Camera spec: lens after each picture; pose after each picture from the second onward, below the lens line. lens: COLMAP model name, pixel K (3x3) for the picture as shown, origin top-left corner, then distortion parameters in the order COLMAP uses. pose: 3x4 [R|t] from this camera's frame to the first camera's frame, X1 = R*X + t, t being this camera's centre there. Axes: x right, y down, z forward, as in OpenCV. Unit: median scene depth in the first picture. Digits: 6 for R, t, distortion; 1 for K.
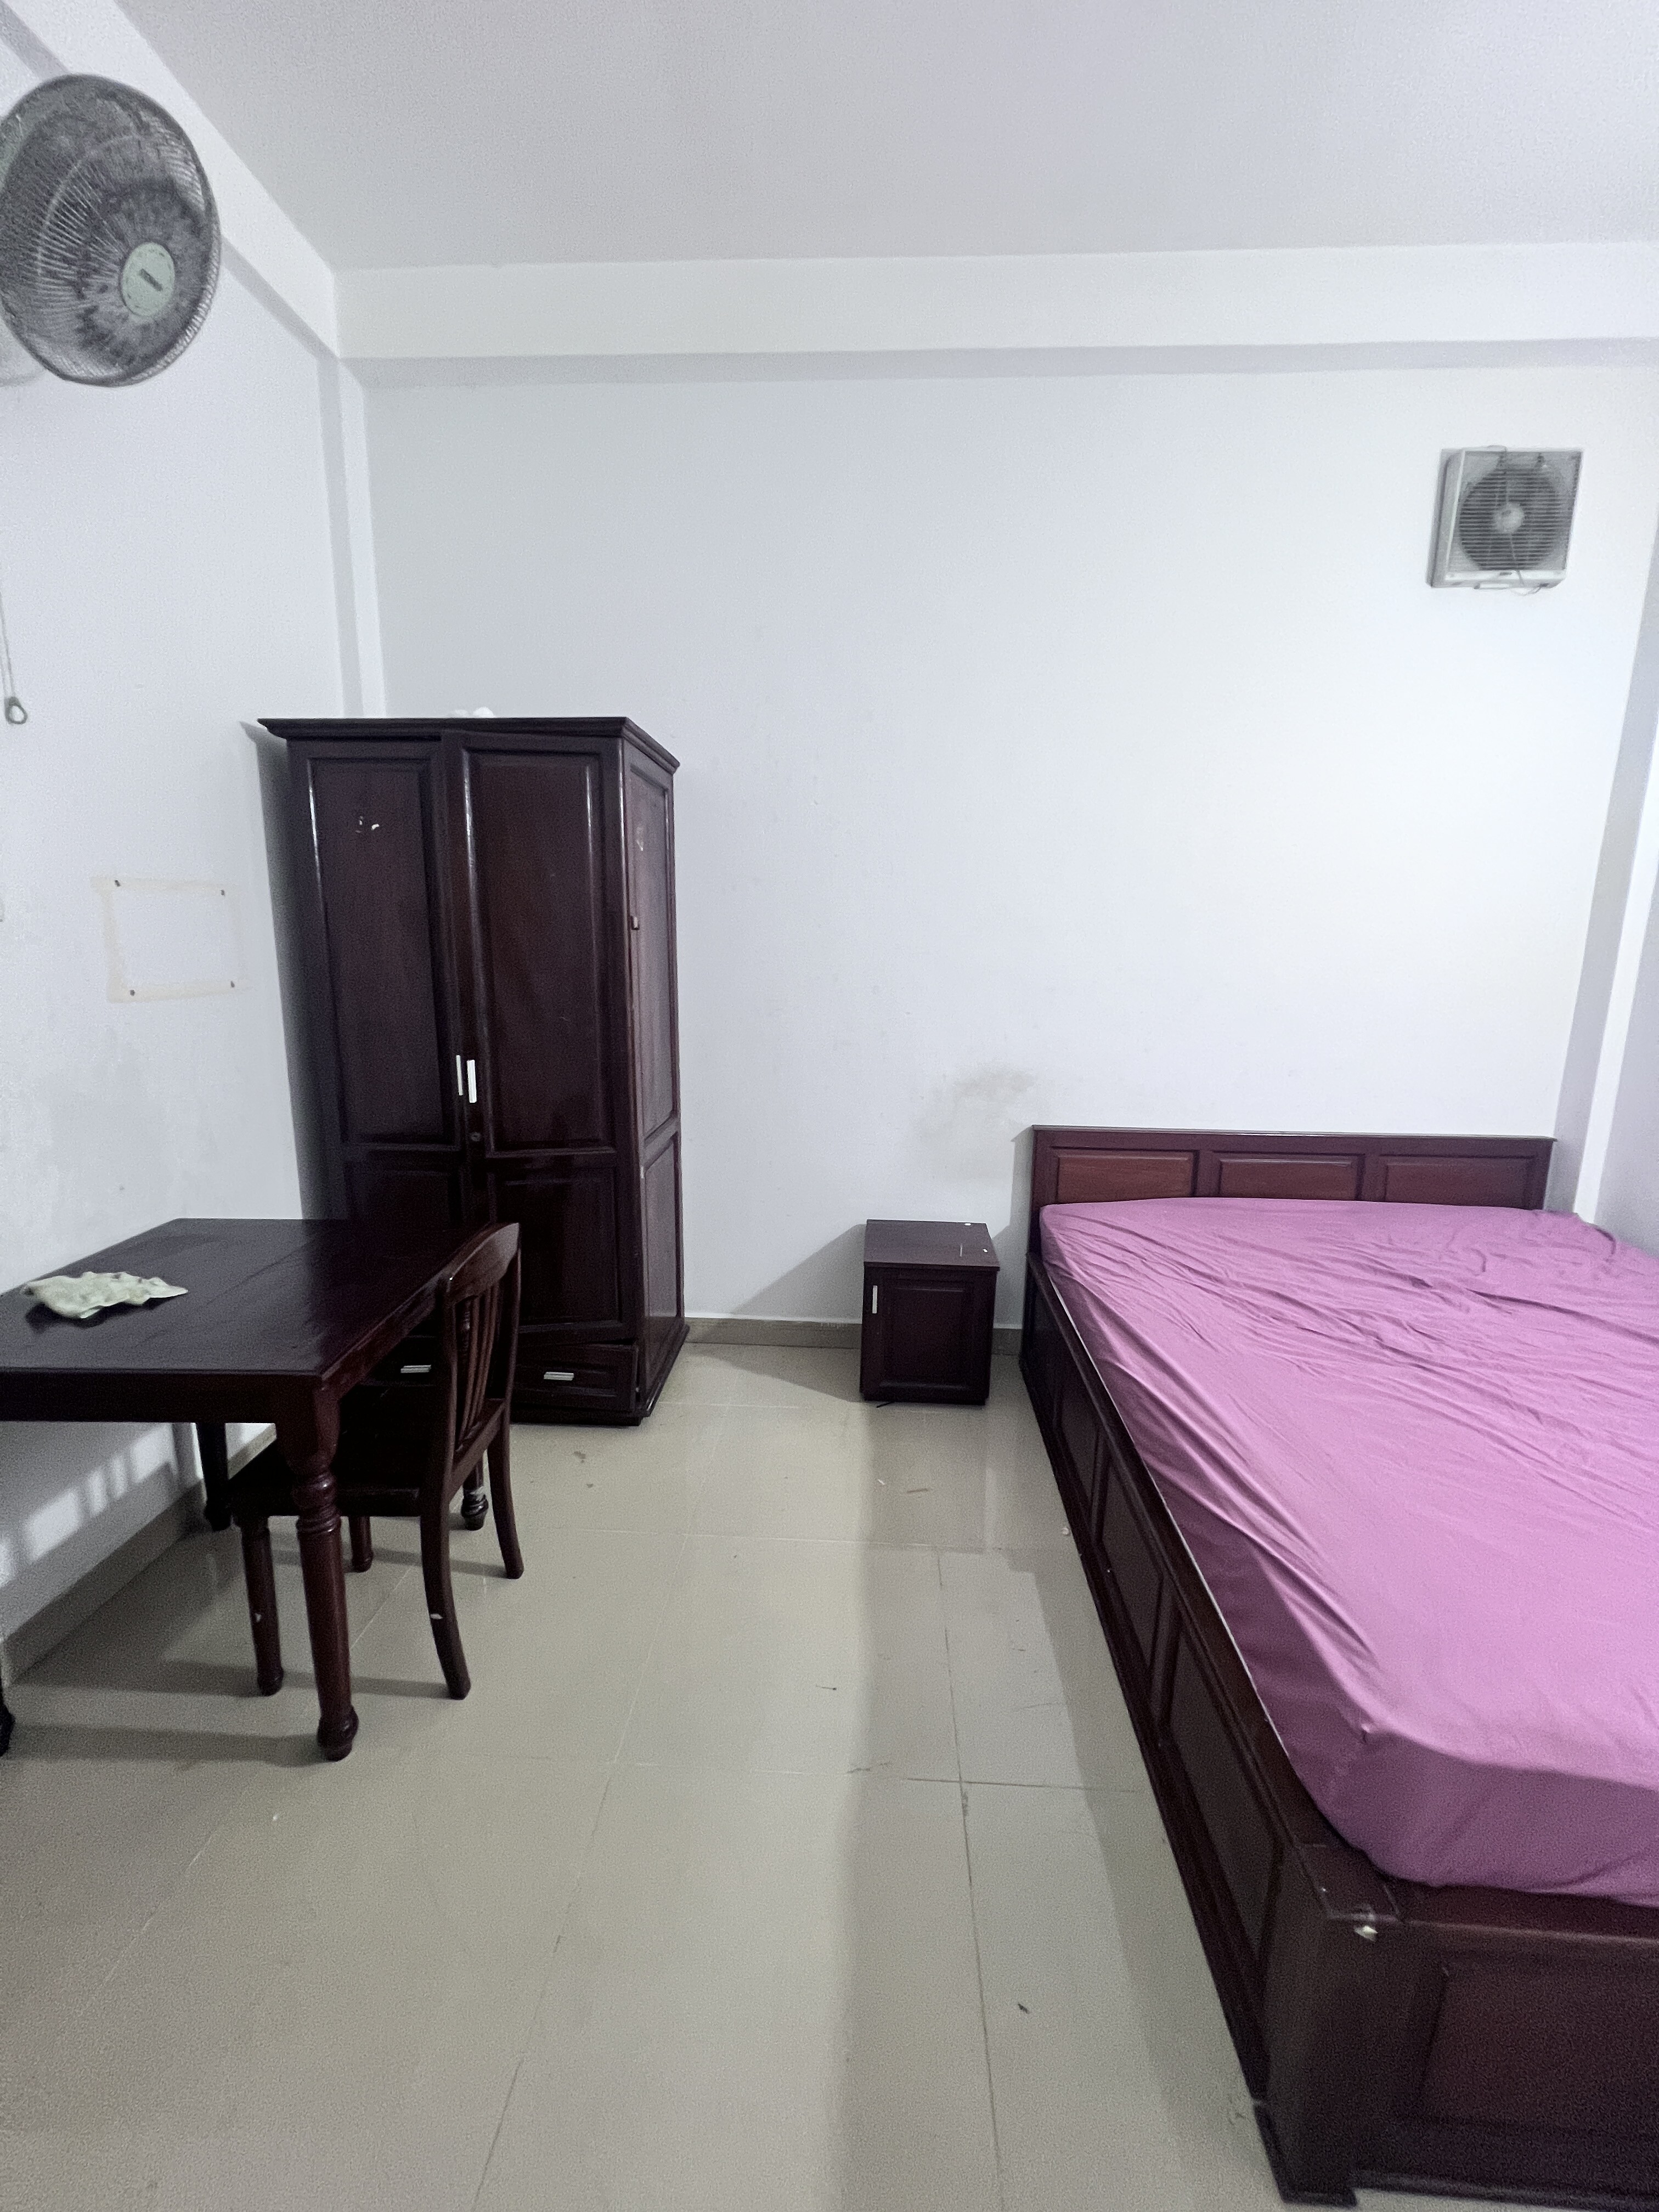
lens RADIAL K [[888.2, 0, 834.6], [0, 888.2, 1100.3], [0, 0, 1]] dist [0.006047, 0.000025]
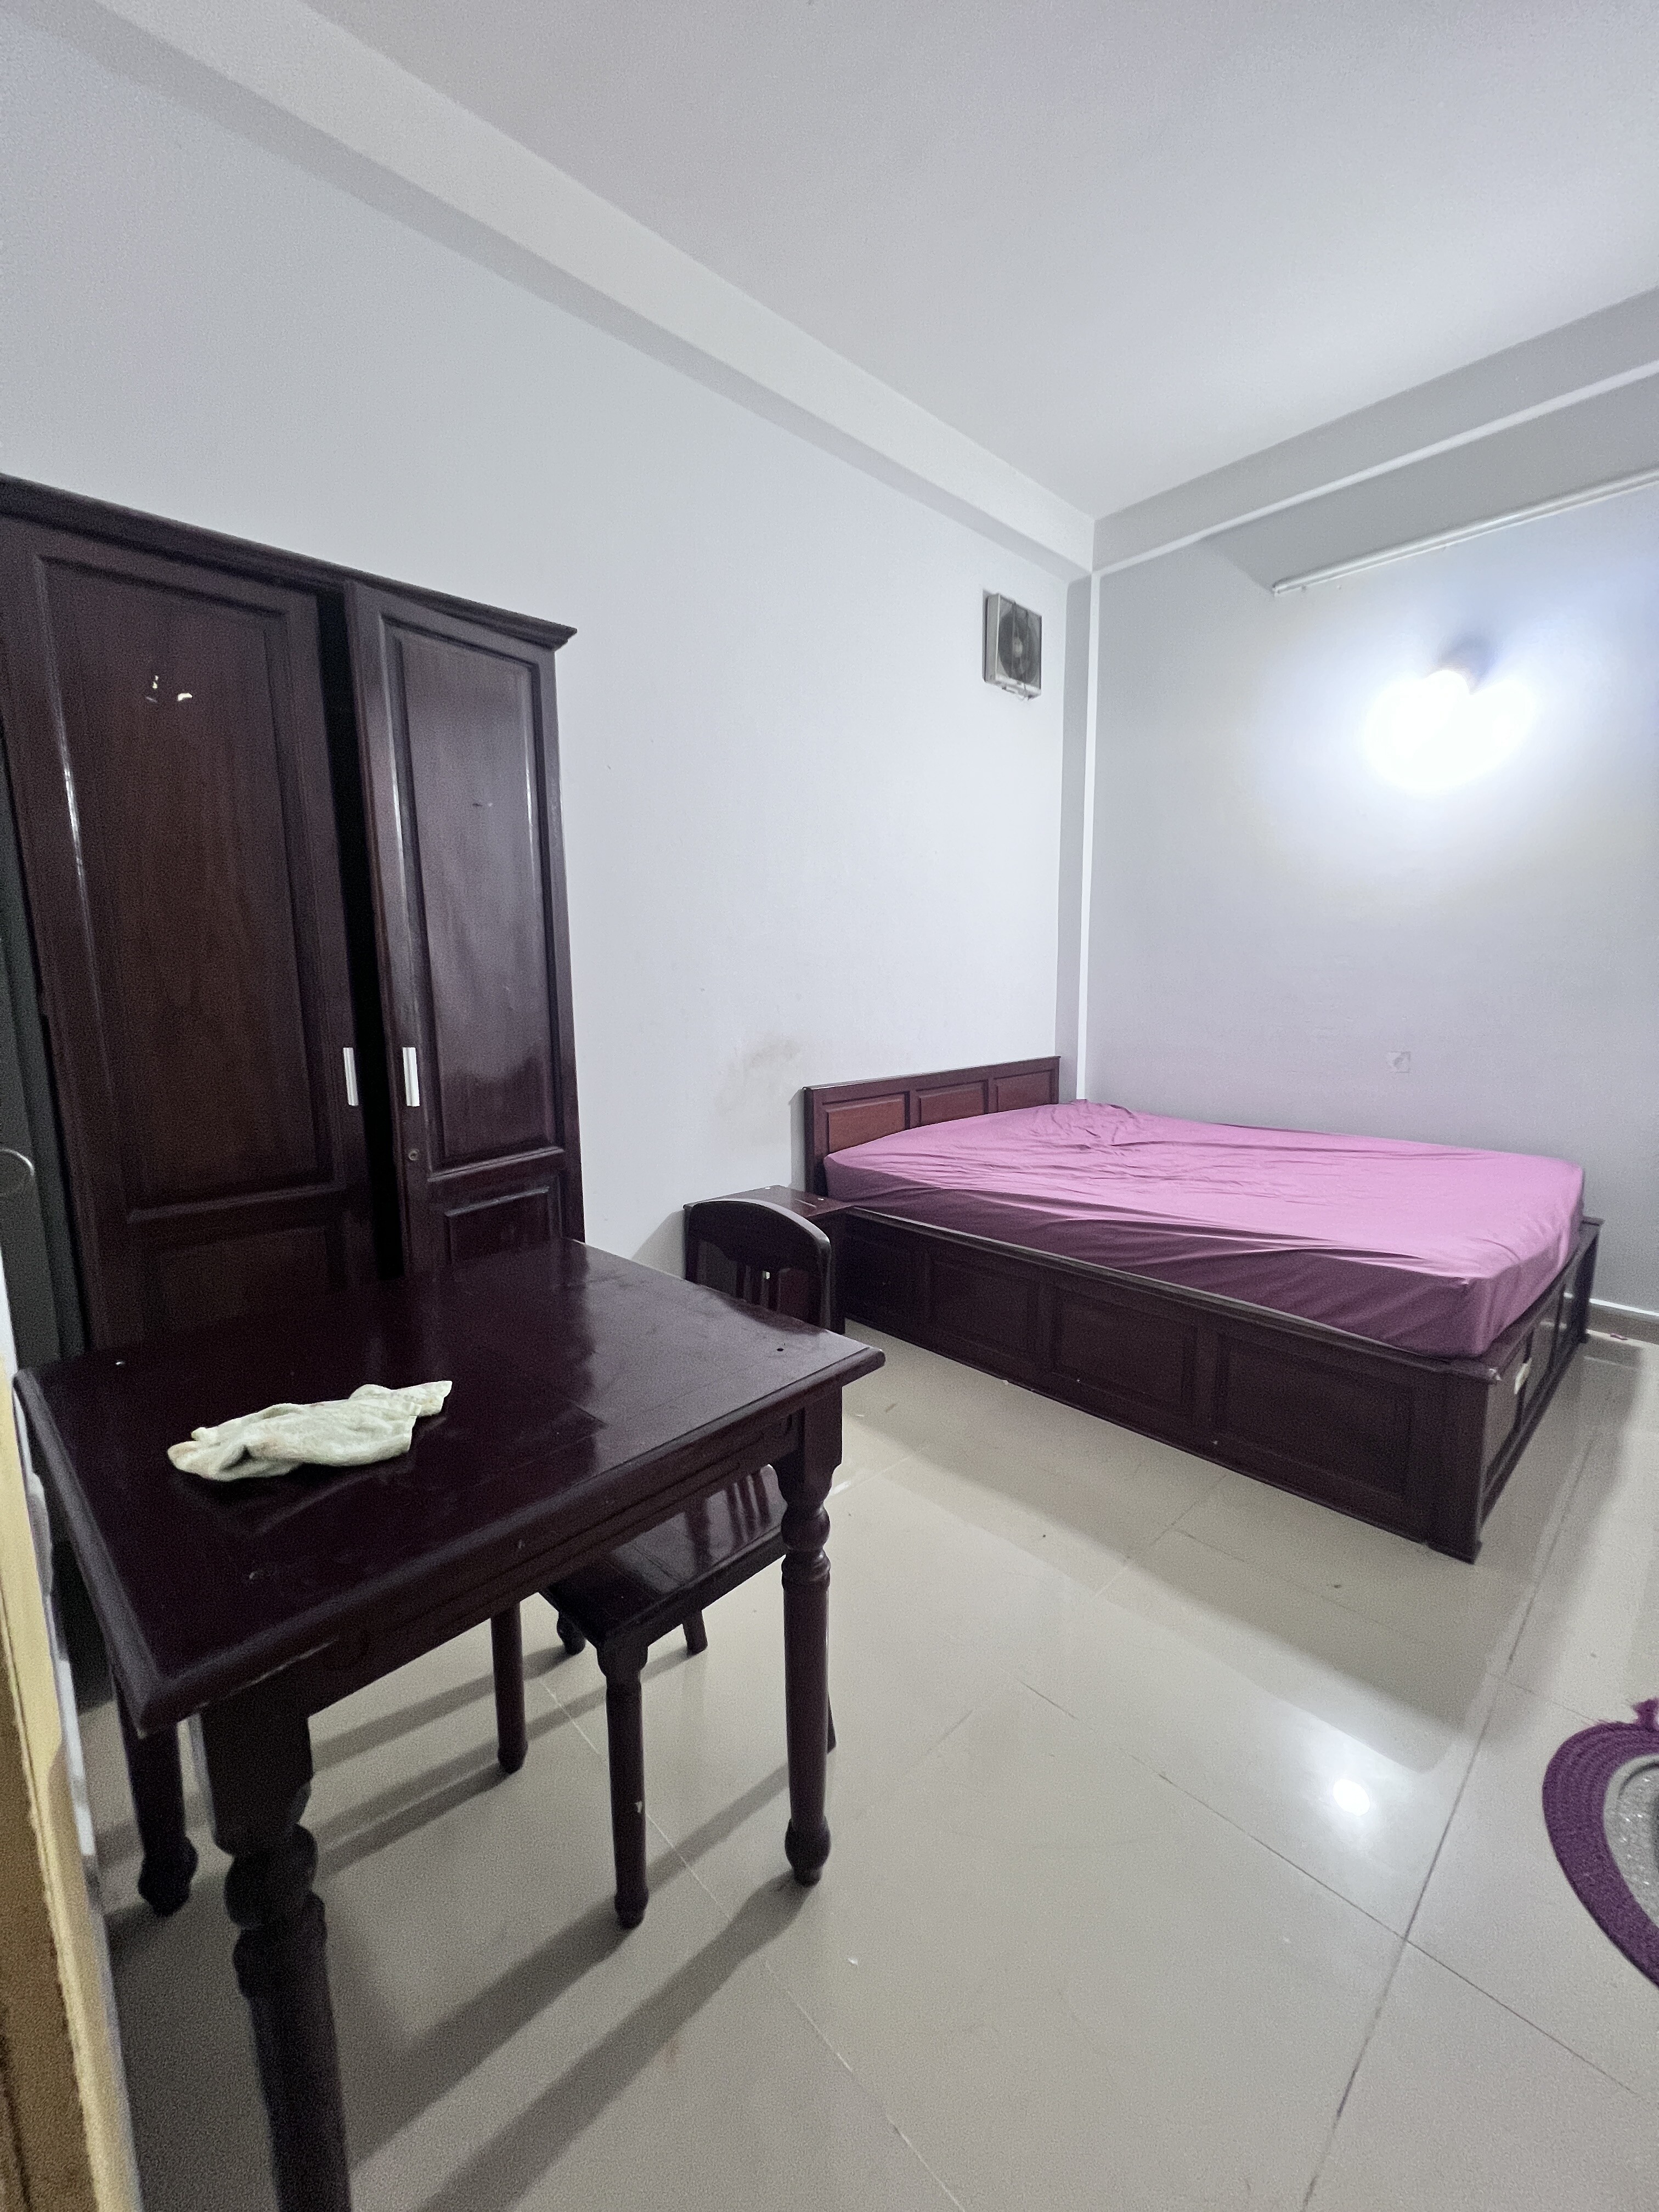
lens RADIAL K [[888.2, 0, 841.9], [0, 888.2, 1098.1], [0, 0, 1]] dist [0.006047, 0.000025]
pose [[0.685955, -0.119949, 0.717689, -0.679197], [0.152740, 0.988081, 0.019154, 0.034511], [-0.711432, 0.096482, 0.696100, 0.250118]]
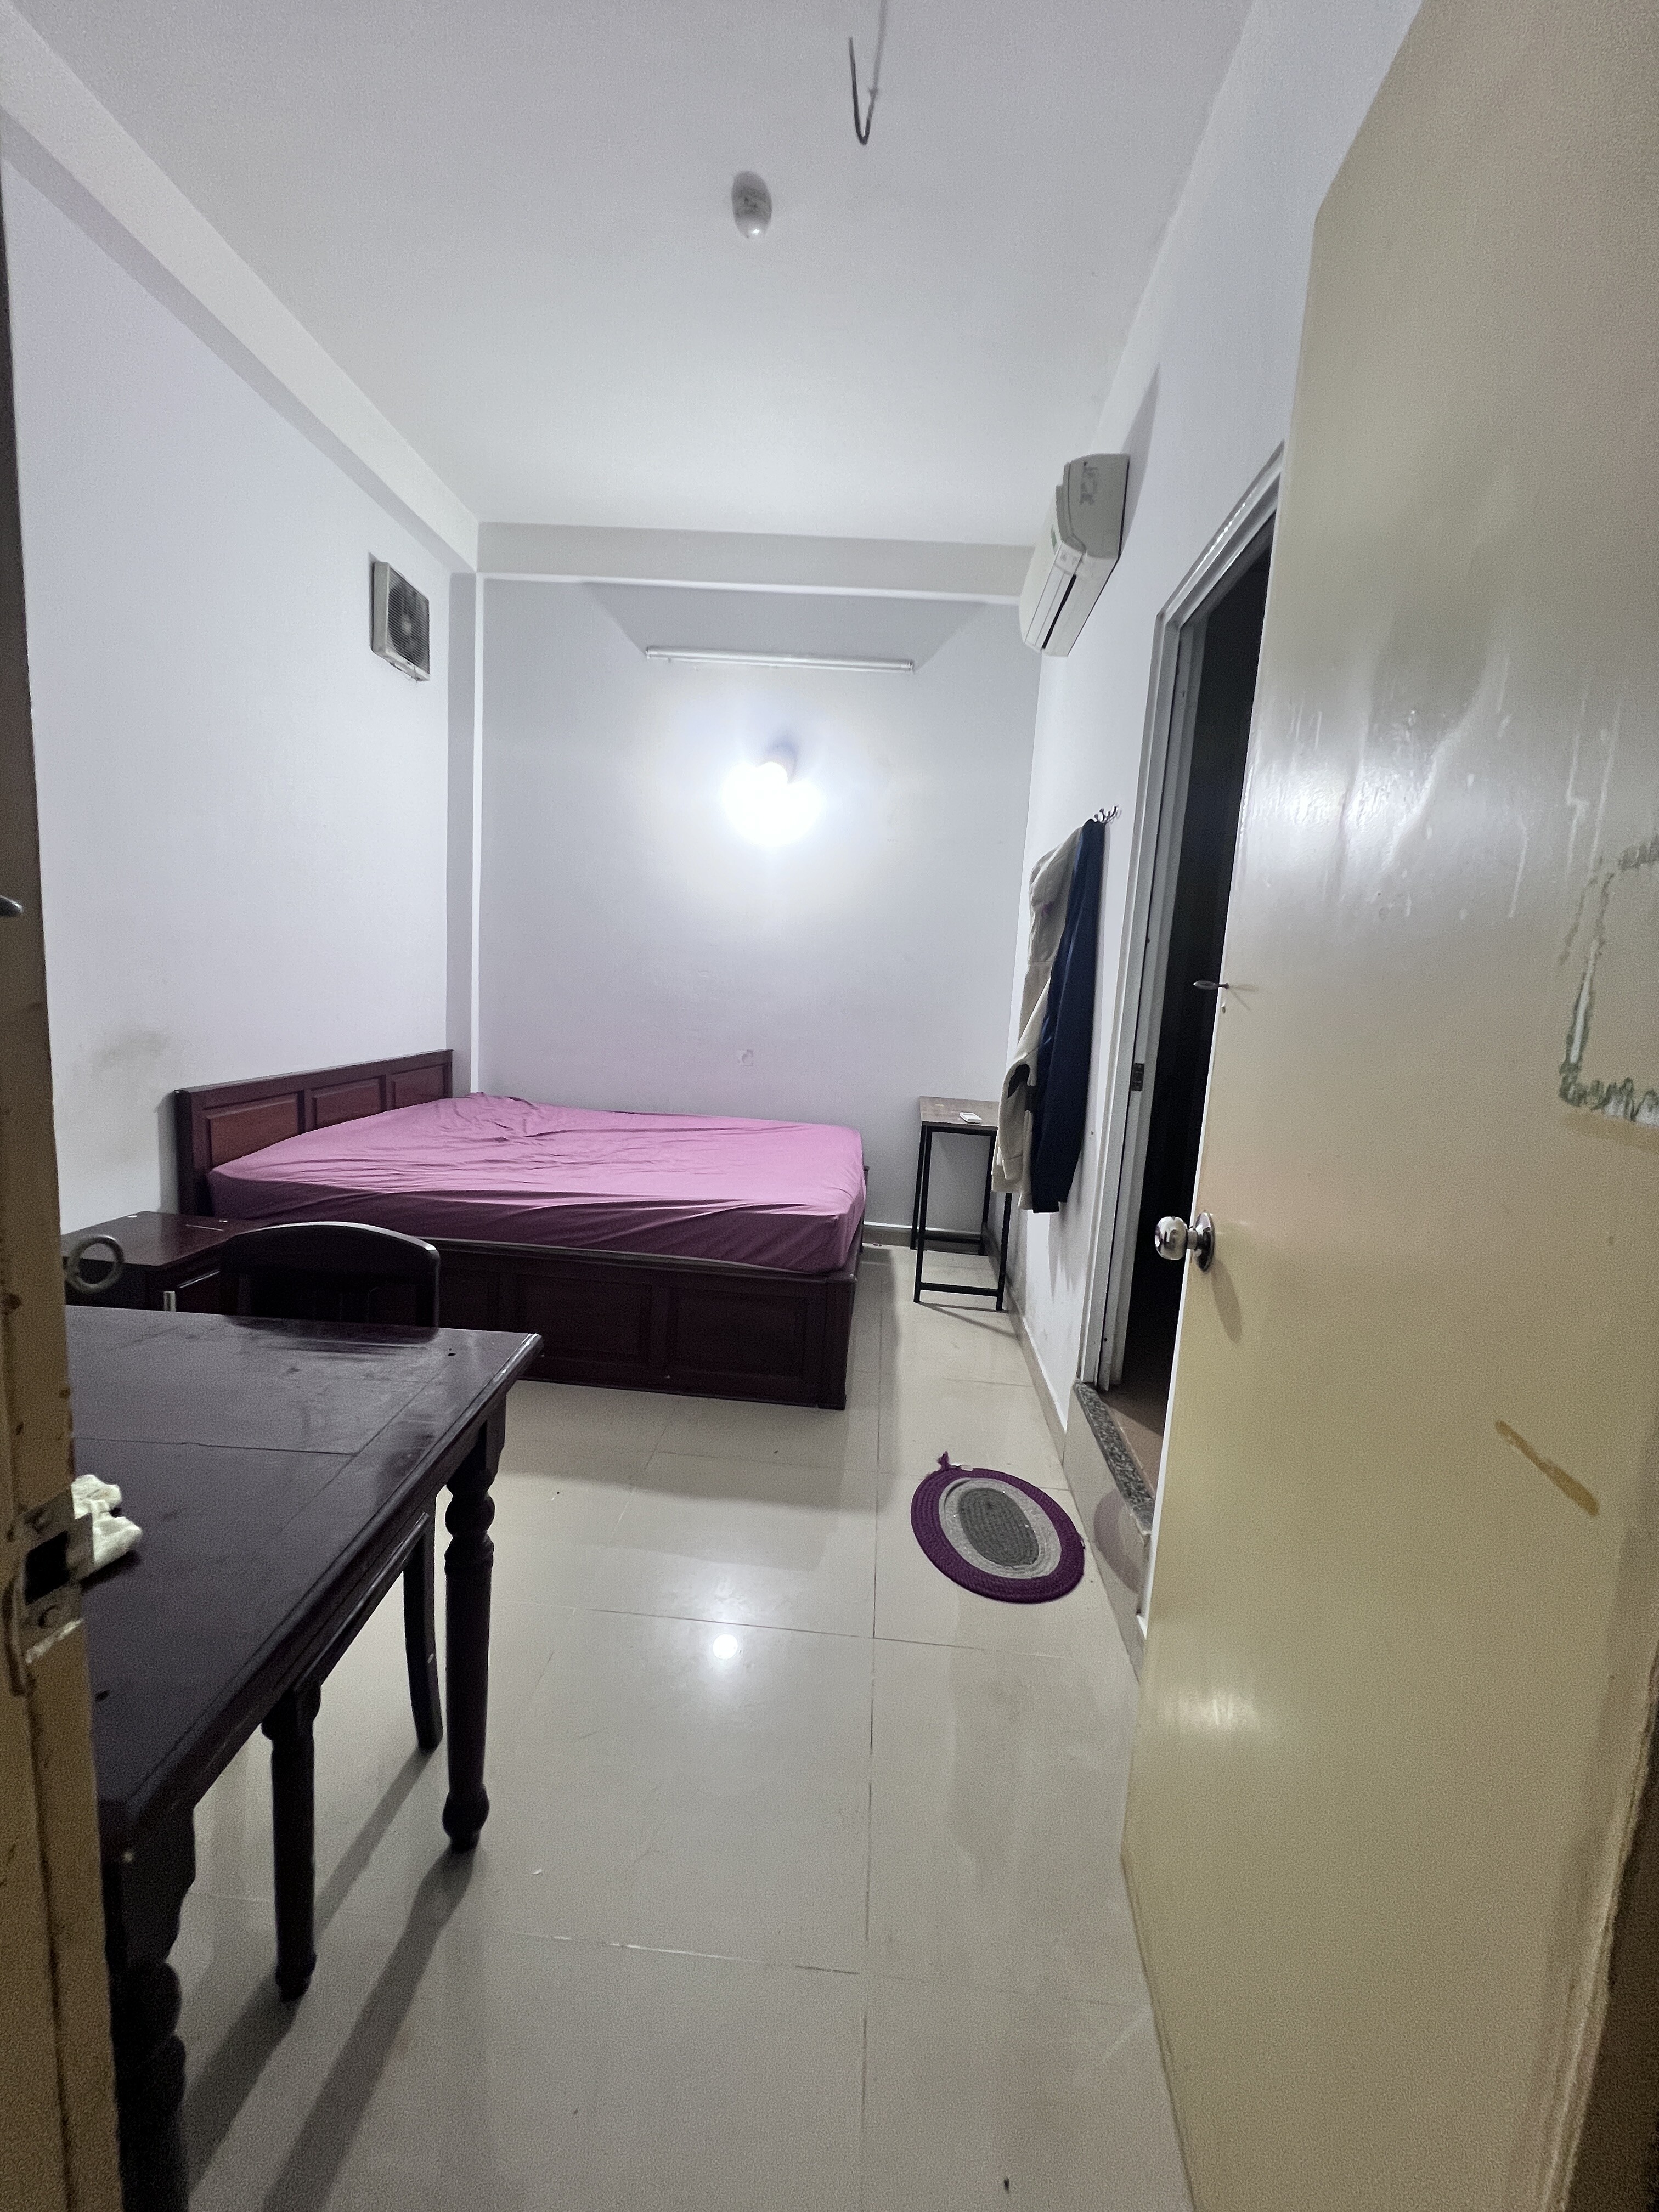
lens RADIAL K [[887.6, 0, 835.3], [0, 887.6, 1101.6], [0, 0, 1]] dist [0.003614, 0.000730]
pose [[0.016140, -0.150117, 0.988537, -0.852359], [0.118906, 0.981938, 0.147173, -0.018000], [-0.992774, 0.115168, 0.033698, 0.370112]]
